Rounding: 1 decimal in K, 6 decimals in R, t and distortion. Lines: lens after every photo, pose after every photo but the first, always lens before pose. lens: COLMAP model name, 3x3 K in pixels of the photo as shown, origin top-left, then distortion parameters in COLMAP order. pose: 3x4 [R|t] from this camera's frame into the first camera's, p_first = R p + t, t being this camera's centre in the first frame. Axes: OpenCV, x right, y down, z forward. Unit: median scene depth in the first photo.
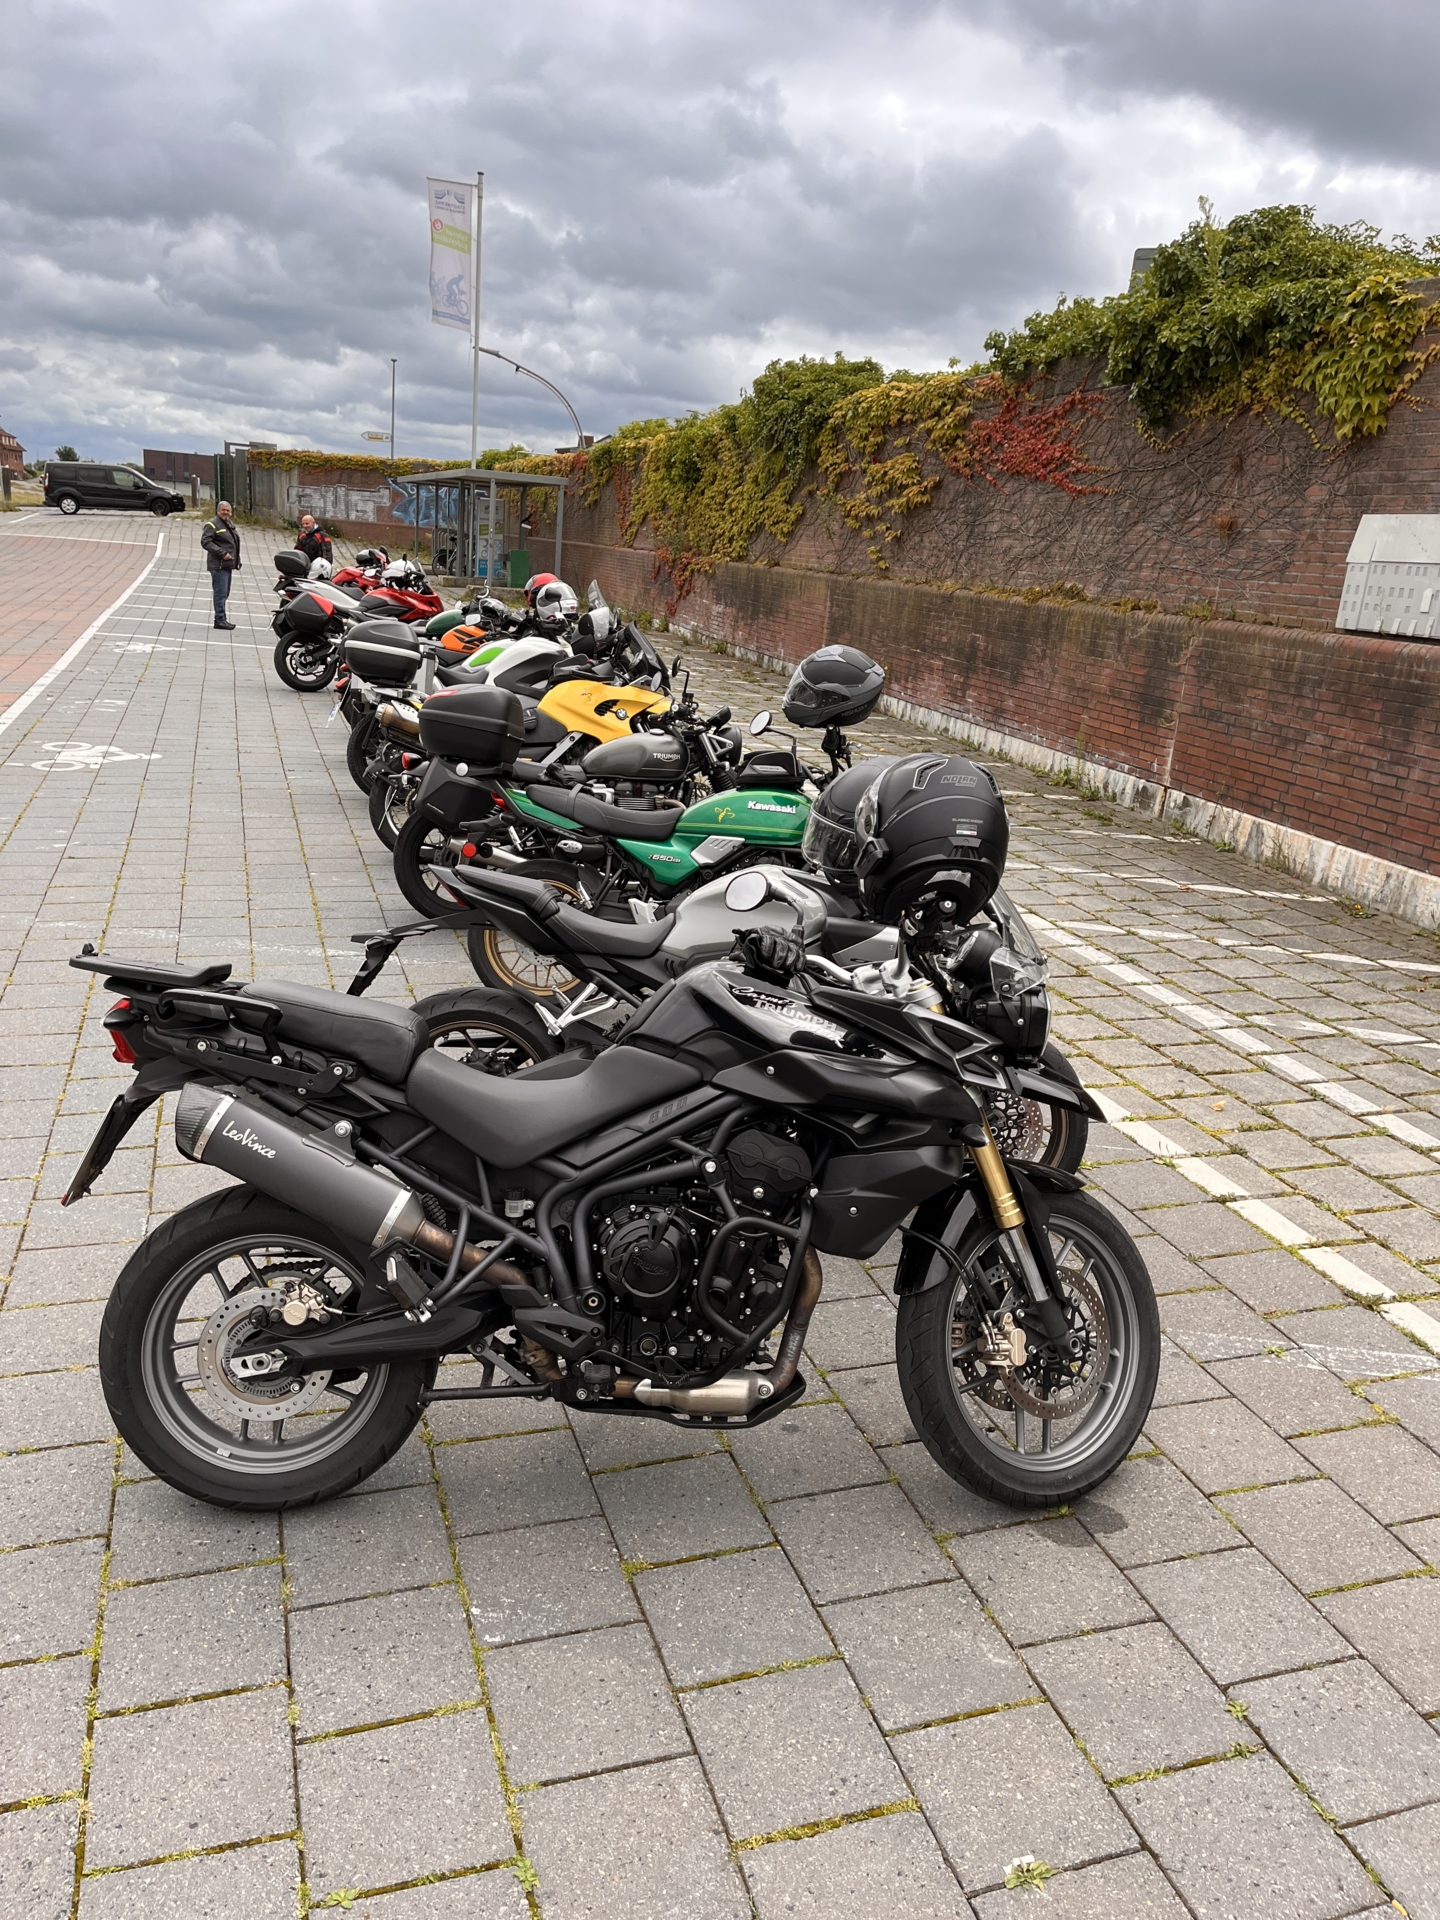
lens RADIAL K [[1462.7, 0, 720.0], [0, 1462.7, 960.0], [0, 0, 1]] dist [0.121753, -0.163978]
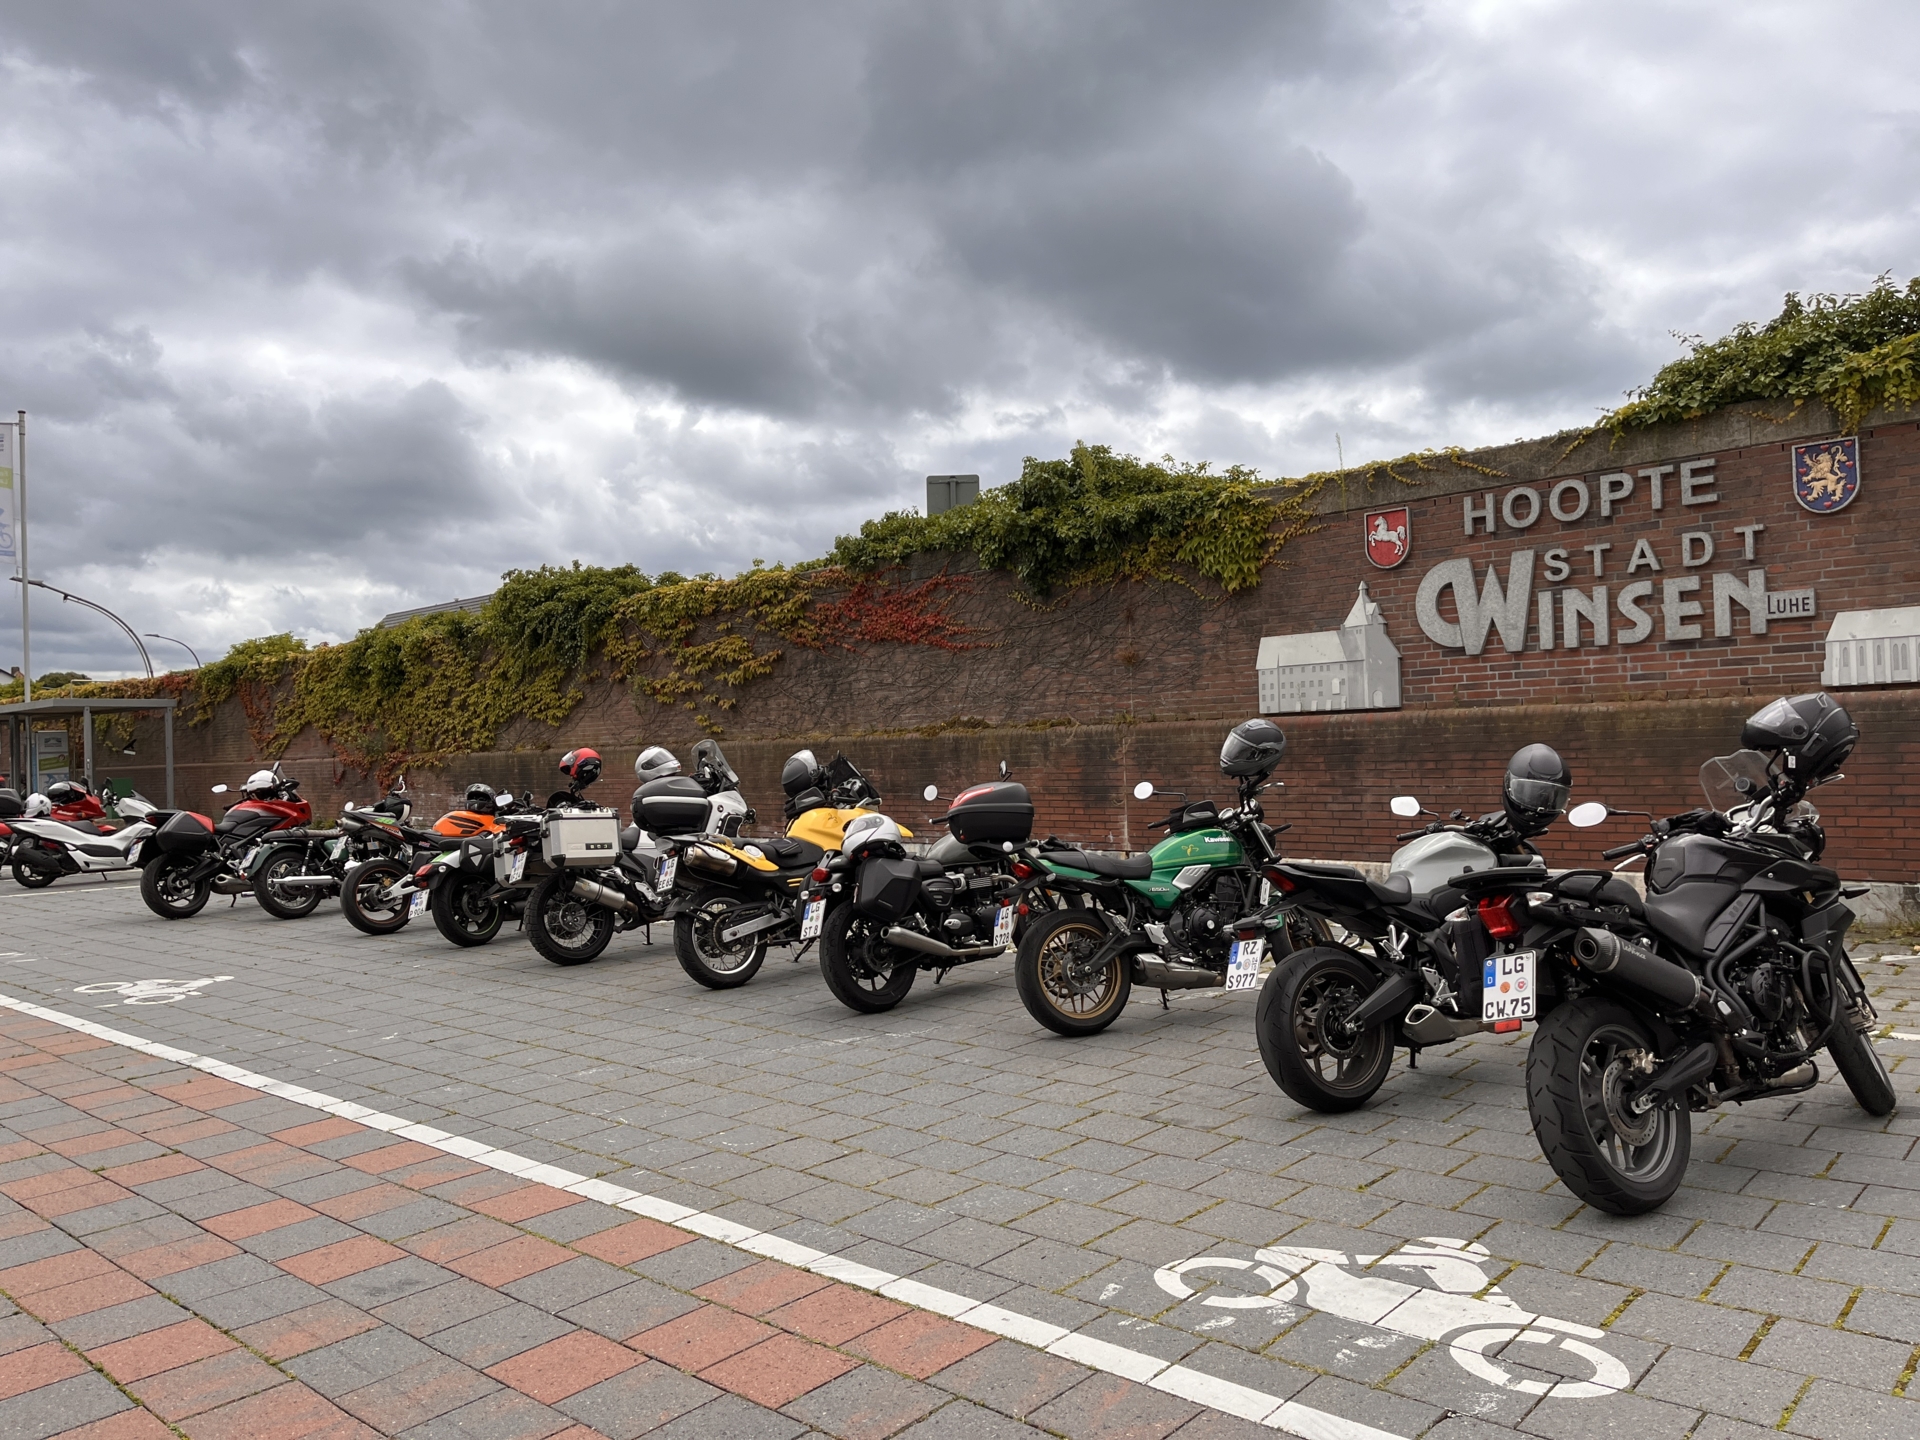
lens RADIAL K [[1462.7, 0, 960.0], [0, 1462.7, 720.0], [0, 0, 1]] dist [0.121753, -0.163978]
pose [[0.858834, -0.095917, 0.503193, -0.427950], [0.232543, 0.948265, -0.216142, 0.015258], [-0.456429, 0.302644, 0.836707, -0.032849]]
